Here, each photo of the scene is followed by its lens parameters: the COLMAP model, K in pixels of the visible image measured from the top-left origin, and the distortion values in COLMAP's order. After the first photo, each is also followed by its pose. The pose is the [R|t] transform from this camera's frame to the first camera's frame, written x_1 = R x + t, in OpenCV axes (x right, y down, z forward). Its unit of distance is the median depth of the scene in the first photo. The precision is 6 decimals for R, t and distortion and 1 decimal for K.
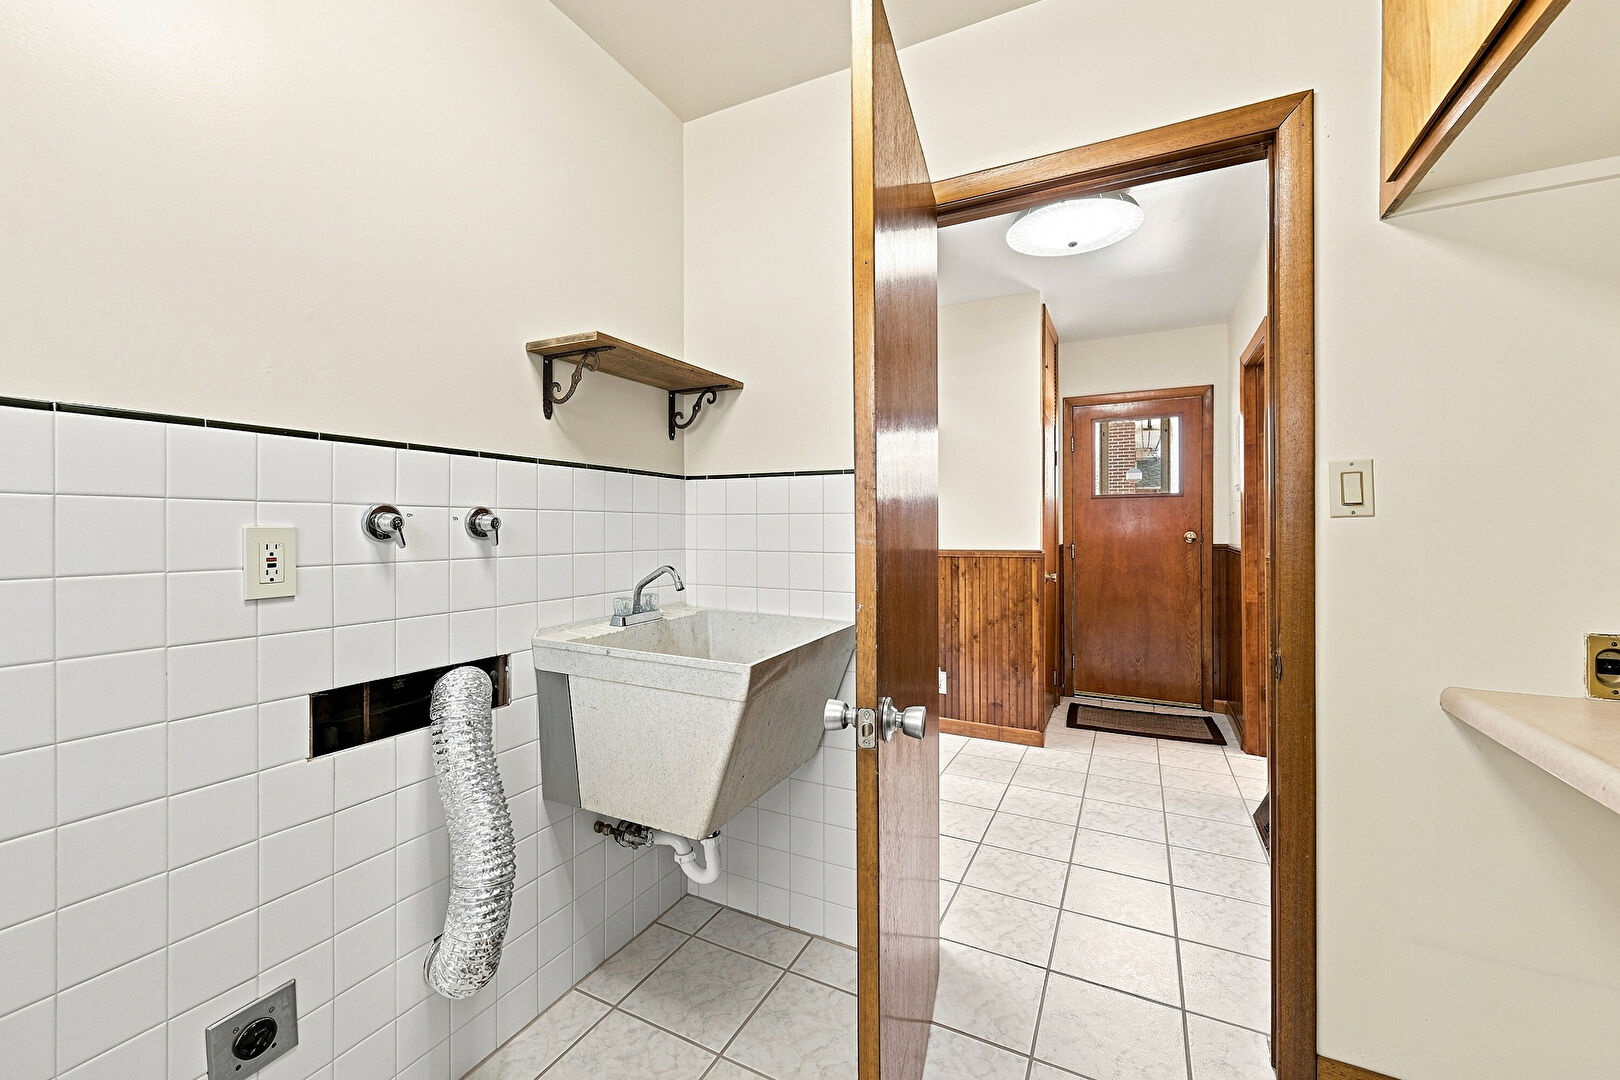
lens RADIAL K [[654.1, 0, 807.2], [0, 654.1, 529.5], [0, 0, 1]] dist [0.000098, 0.000114]
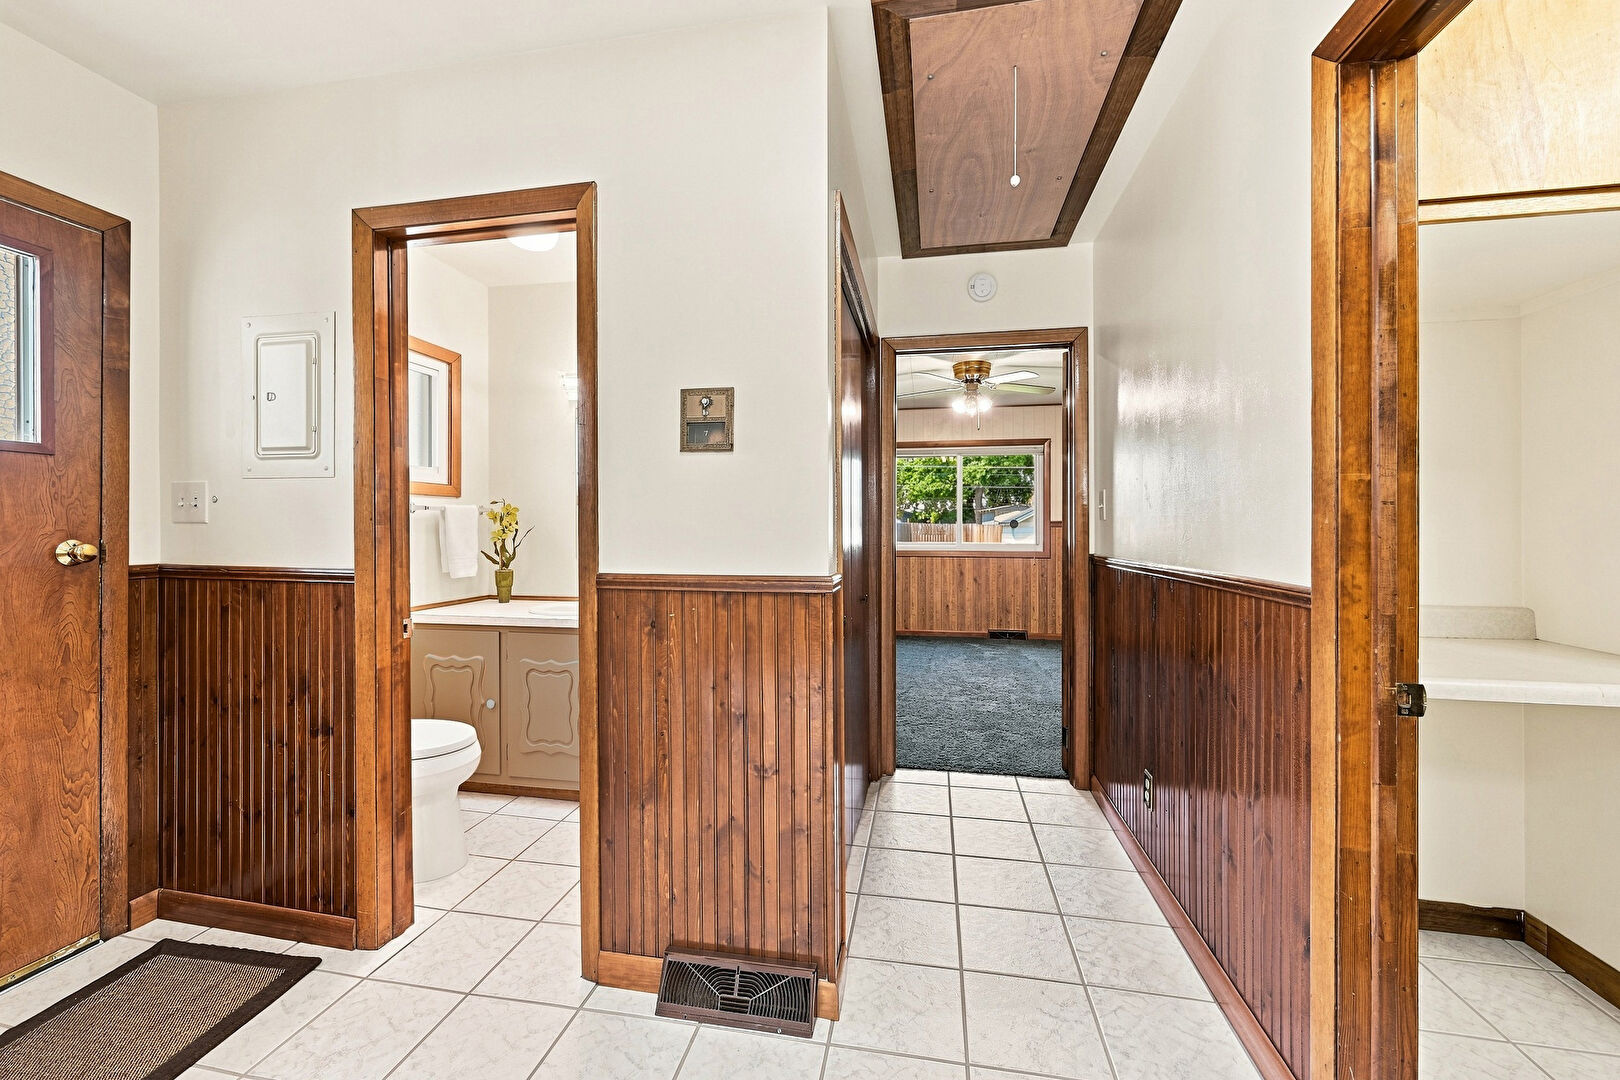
lens RADIAL K [[654.1, 0, 803.7], [0, 654.1, 532.5], [0, 0, 1]] dist [0.000098, 0.000114]
pose [[-0.268566, -0.006365, 0.963240, 0.046247], [0.001708, 0.999973, 0.007084, -0.004141], [-0.963260, 0.003548, -0.268548, 0.657016]]
